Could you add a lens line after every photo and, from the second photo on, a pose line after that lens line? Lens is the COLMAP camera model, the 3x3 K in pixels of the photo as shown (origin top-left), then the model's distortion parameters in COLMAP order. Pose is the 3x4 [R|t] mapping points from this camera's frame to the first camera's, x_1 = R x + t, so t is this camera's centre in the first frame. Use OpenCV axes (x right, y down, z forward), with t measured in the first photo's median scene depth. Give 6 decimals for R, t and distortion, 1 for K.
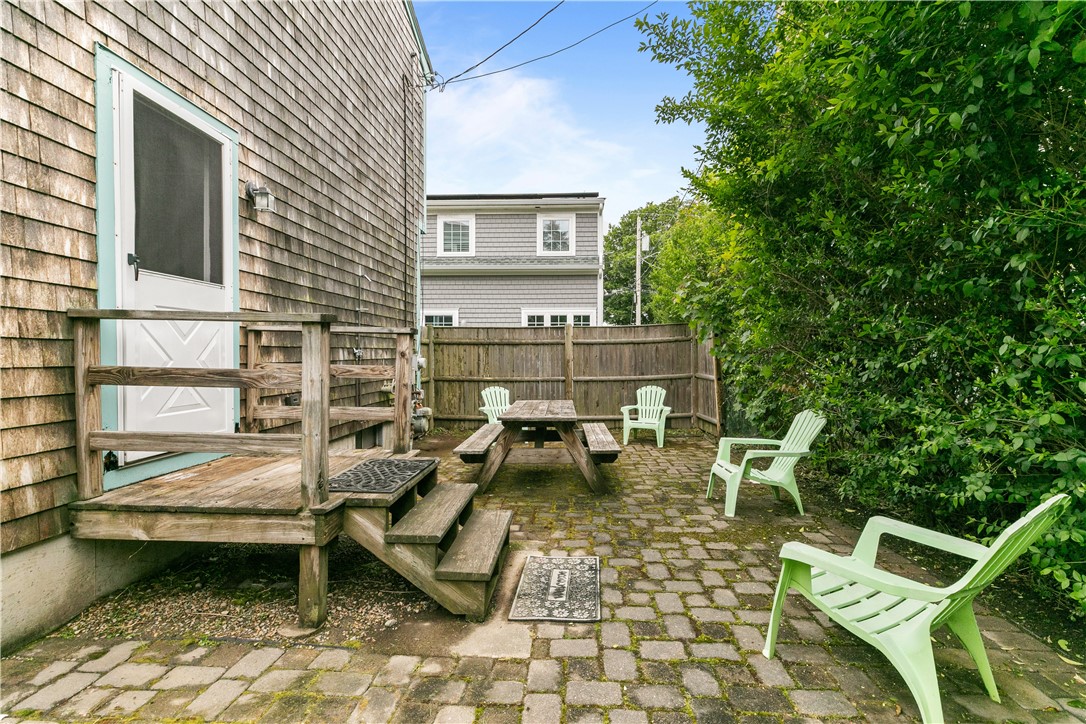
lens RADIAL K [[479.9, 0, 543.0], [0, 479.9, 362.0], [0, 0, 1]] dist [0.000970, 0.000036]
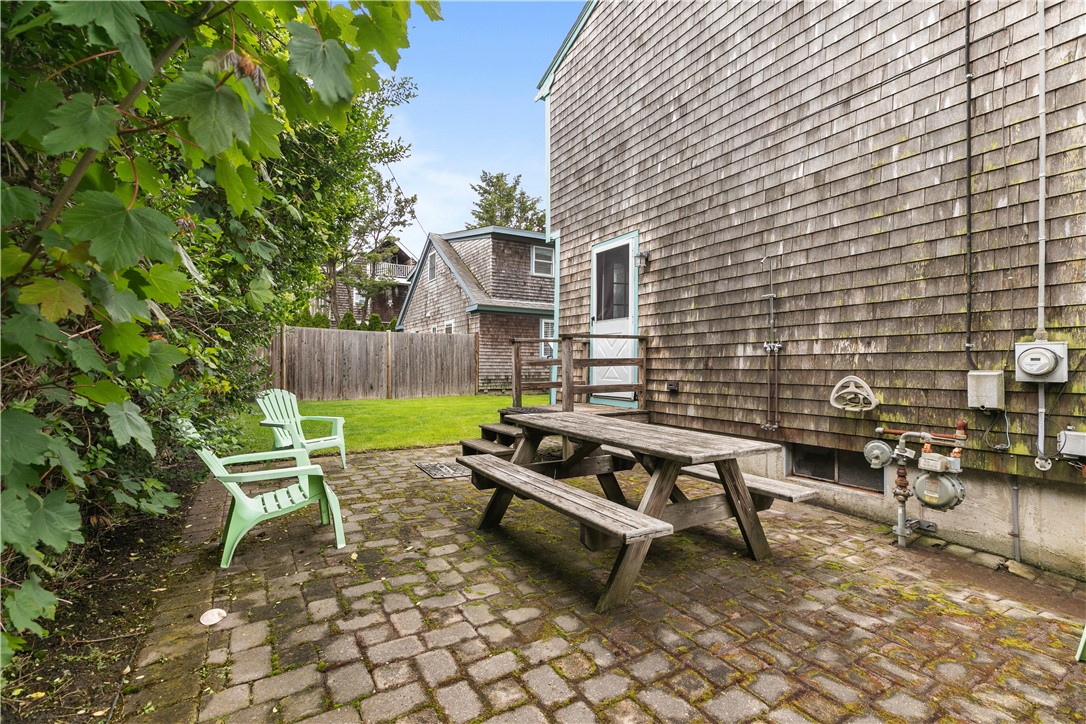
lens RADIAL K [[479.9, 0, 543.0], [0, 479.9, 362.0], [0, 0, 1]] dist [0.000970, 0.000036]
pose [[-0.819095, -0.016975, -0.573407, 0.627857], [-0.019814, 0.999803, -0.001293, 0.023003], [0.573316, 0.010302, -0.819270, 2.136313]]
